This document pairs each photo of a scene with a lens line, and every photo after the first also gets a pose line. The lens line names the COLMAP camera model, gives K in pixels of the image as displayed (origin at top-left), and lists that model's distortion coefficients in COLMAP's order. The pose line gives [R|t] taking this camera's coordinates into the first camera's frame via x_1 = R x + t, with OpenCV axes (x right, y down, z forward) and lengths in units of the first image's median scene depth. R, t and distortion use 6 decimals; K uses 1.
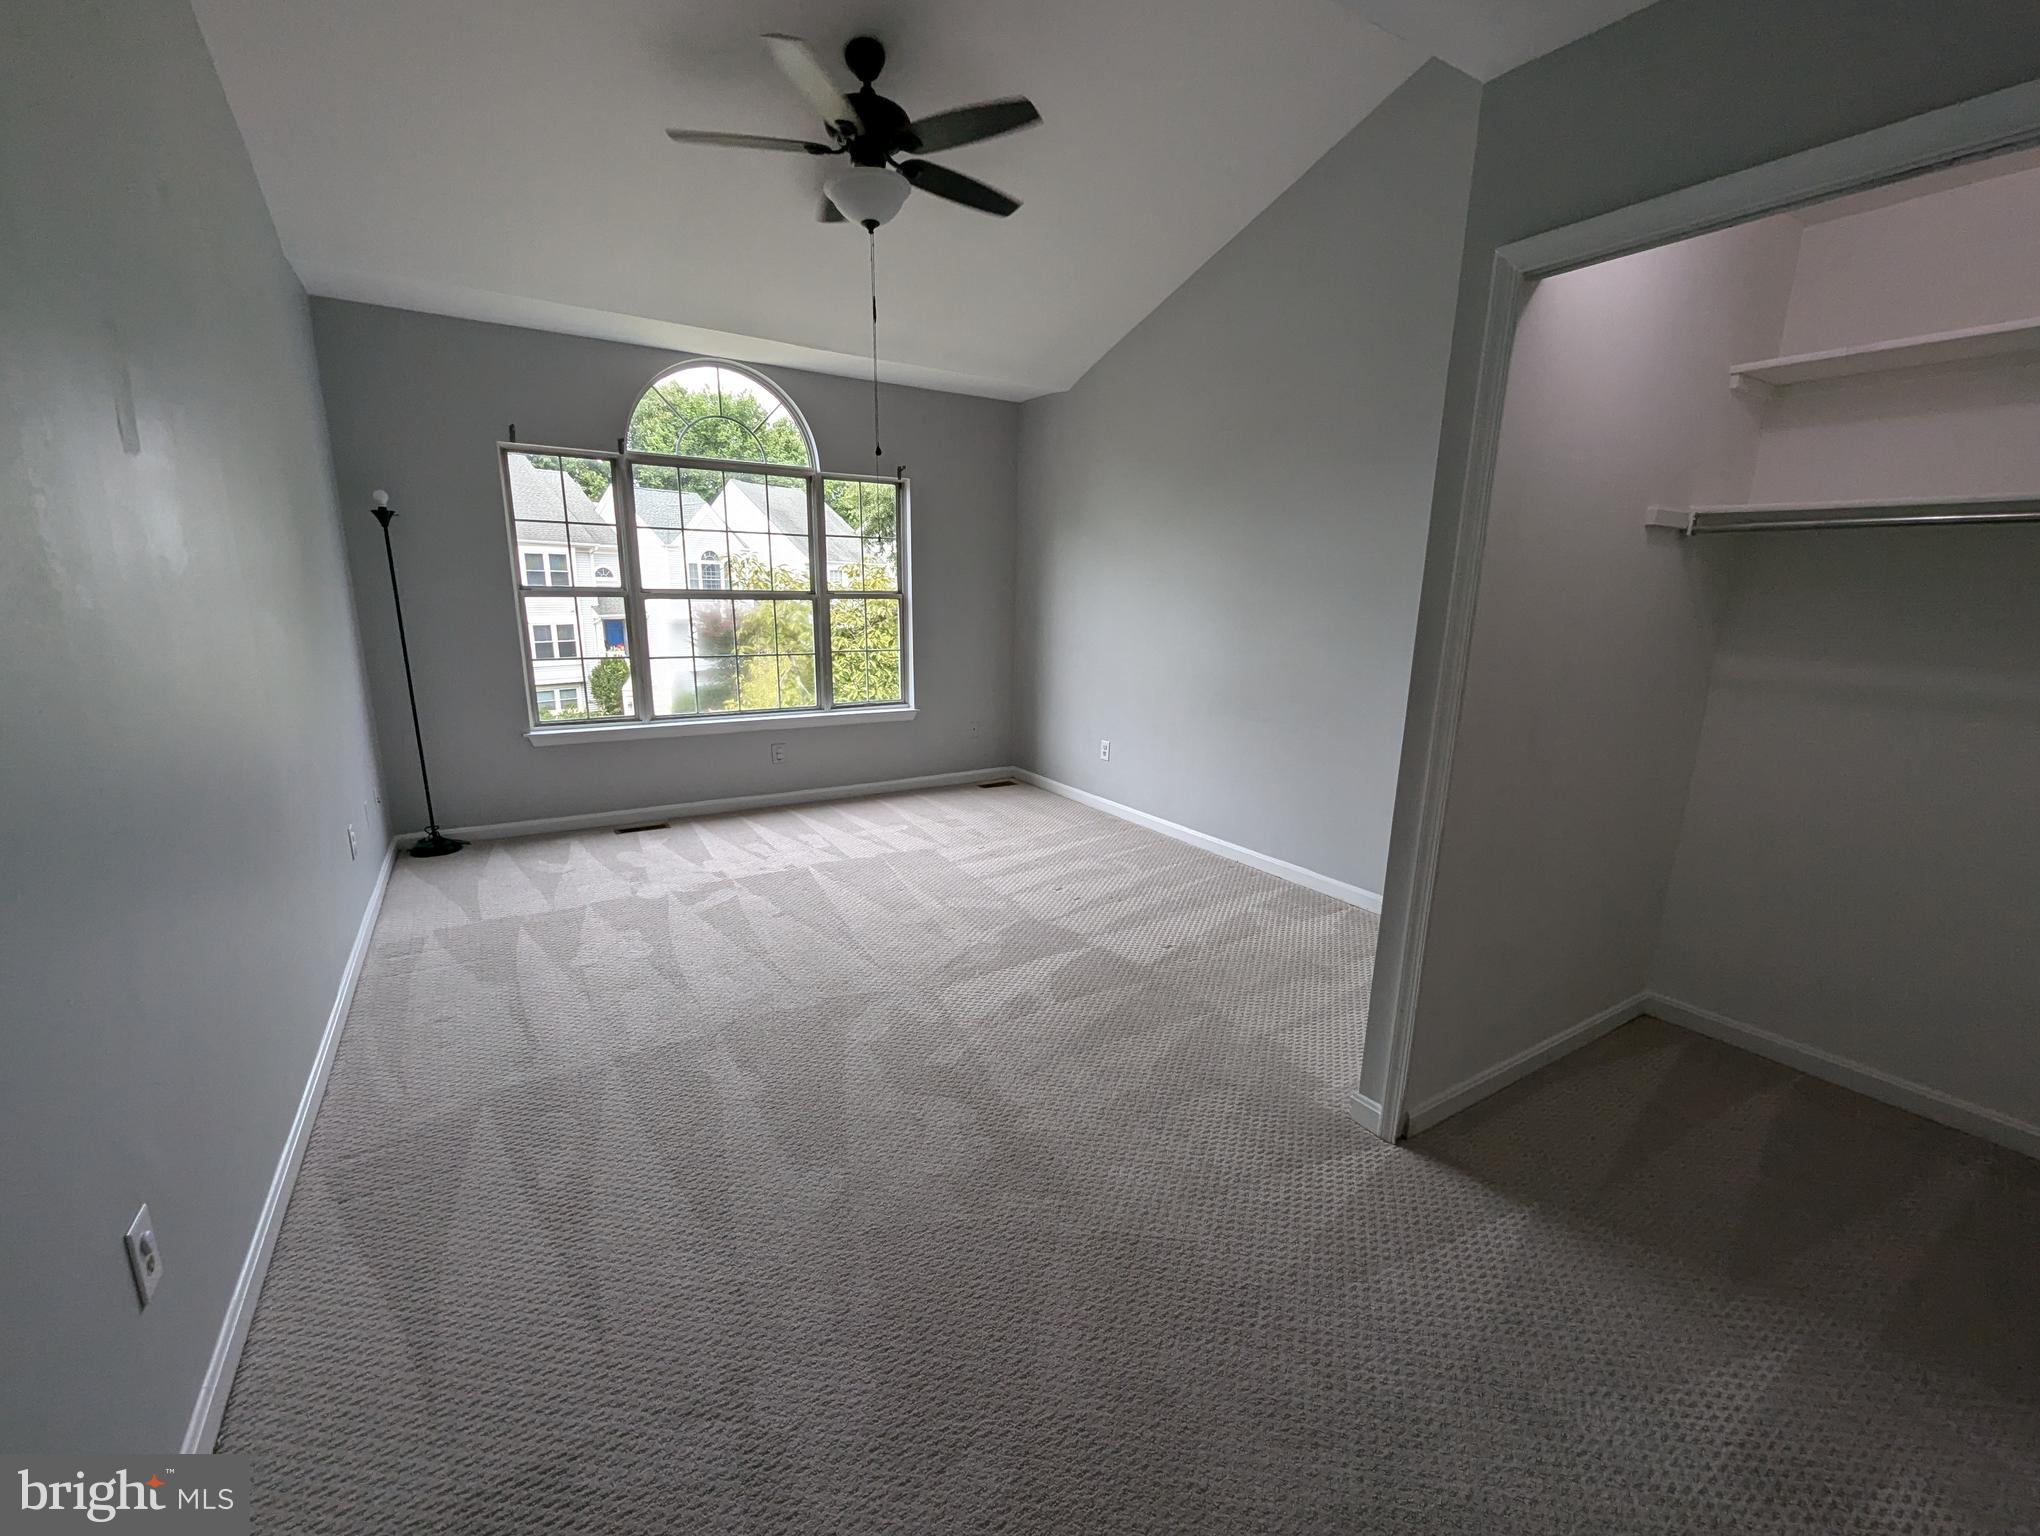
lens RADIAL K [[854.7, 0, 1028.9], [0, 854.7, 779.7], [0, 0, 1]] dist [0.017081, -0.003523]
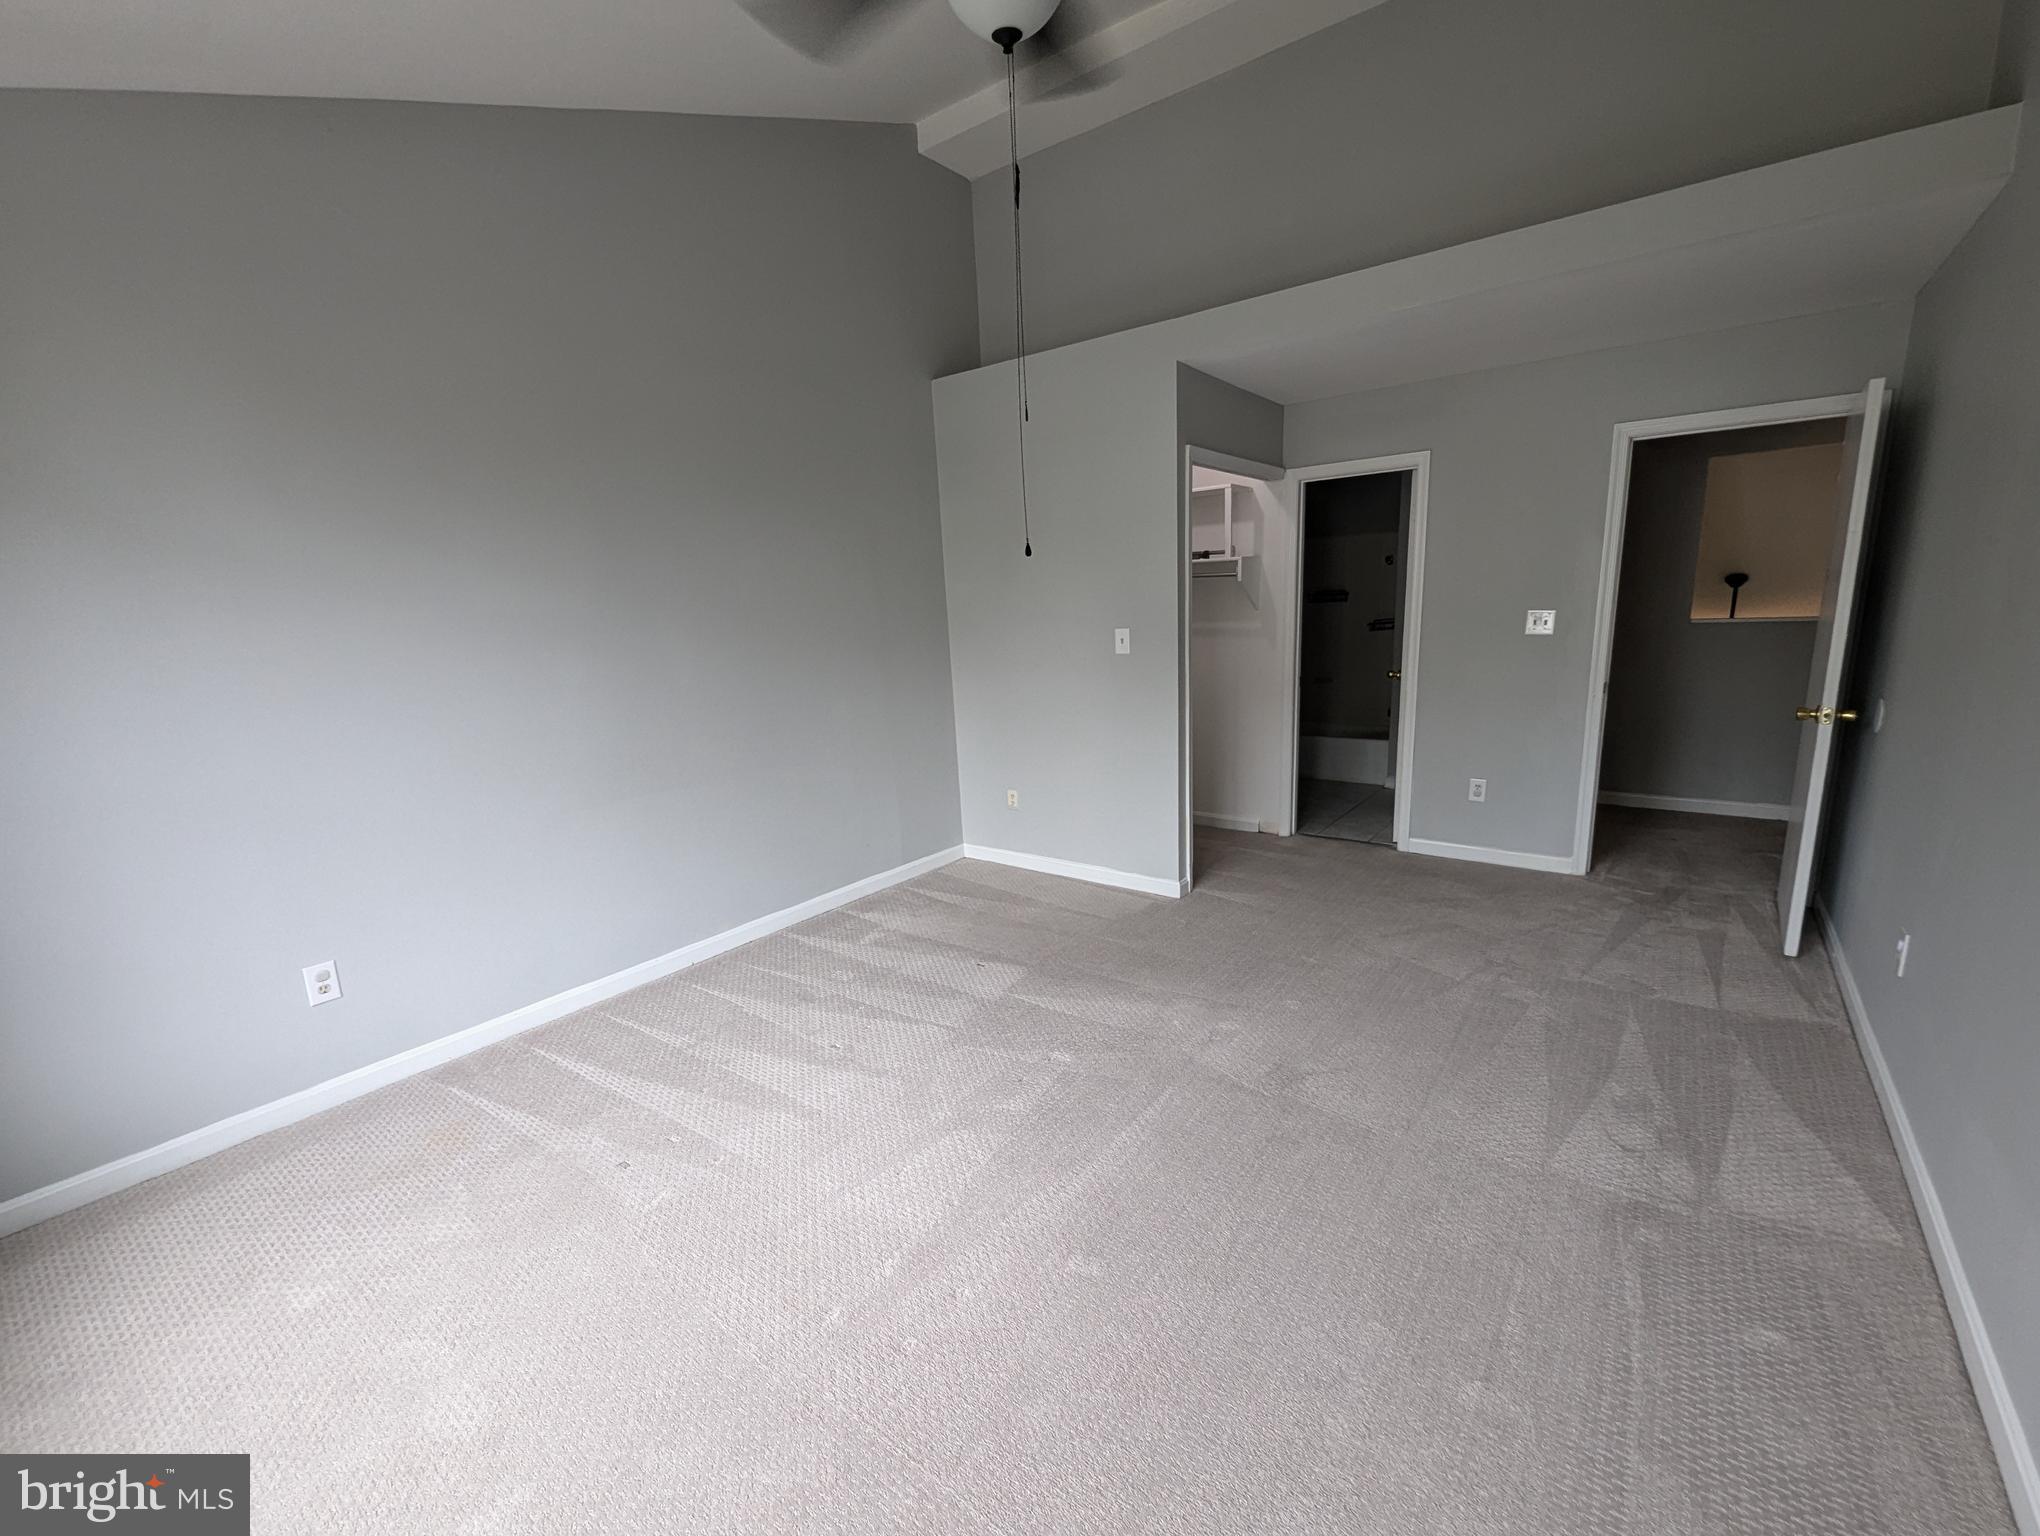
lens RADIAL K [[854.7, 0, 1028.9], [0, 854.7, 779.7], [0, 0, 1]] dist [0.017081, -0.003523]
pose [[-0.350524, -0.197500, 0.915493, -0.658467], [0.243580, 0.924648, 0.292736, -0.258498], [-0.904324, 0.325607, -0.276004, 1.032555]]
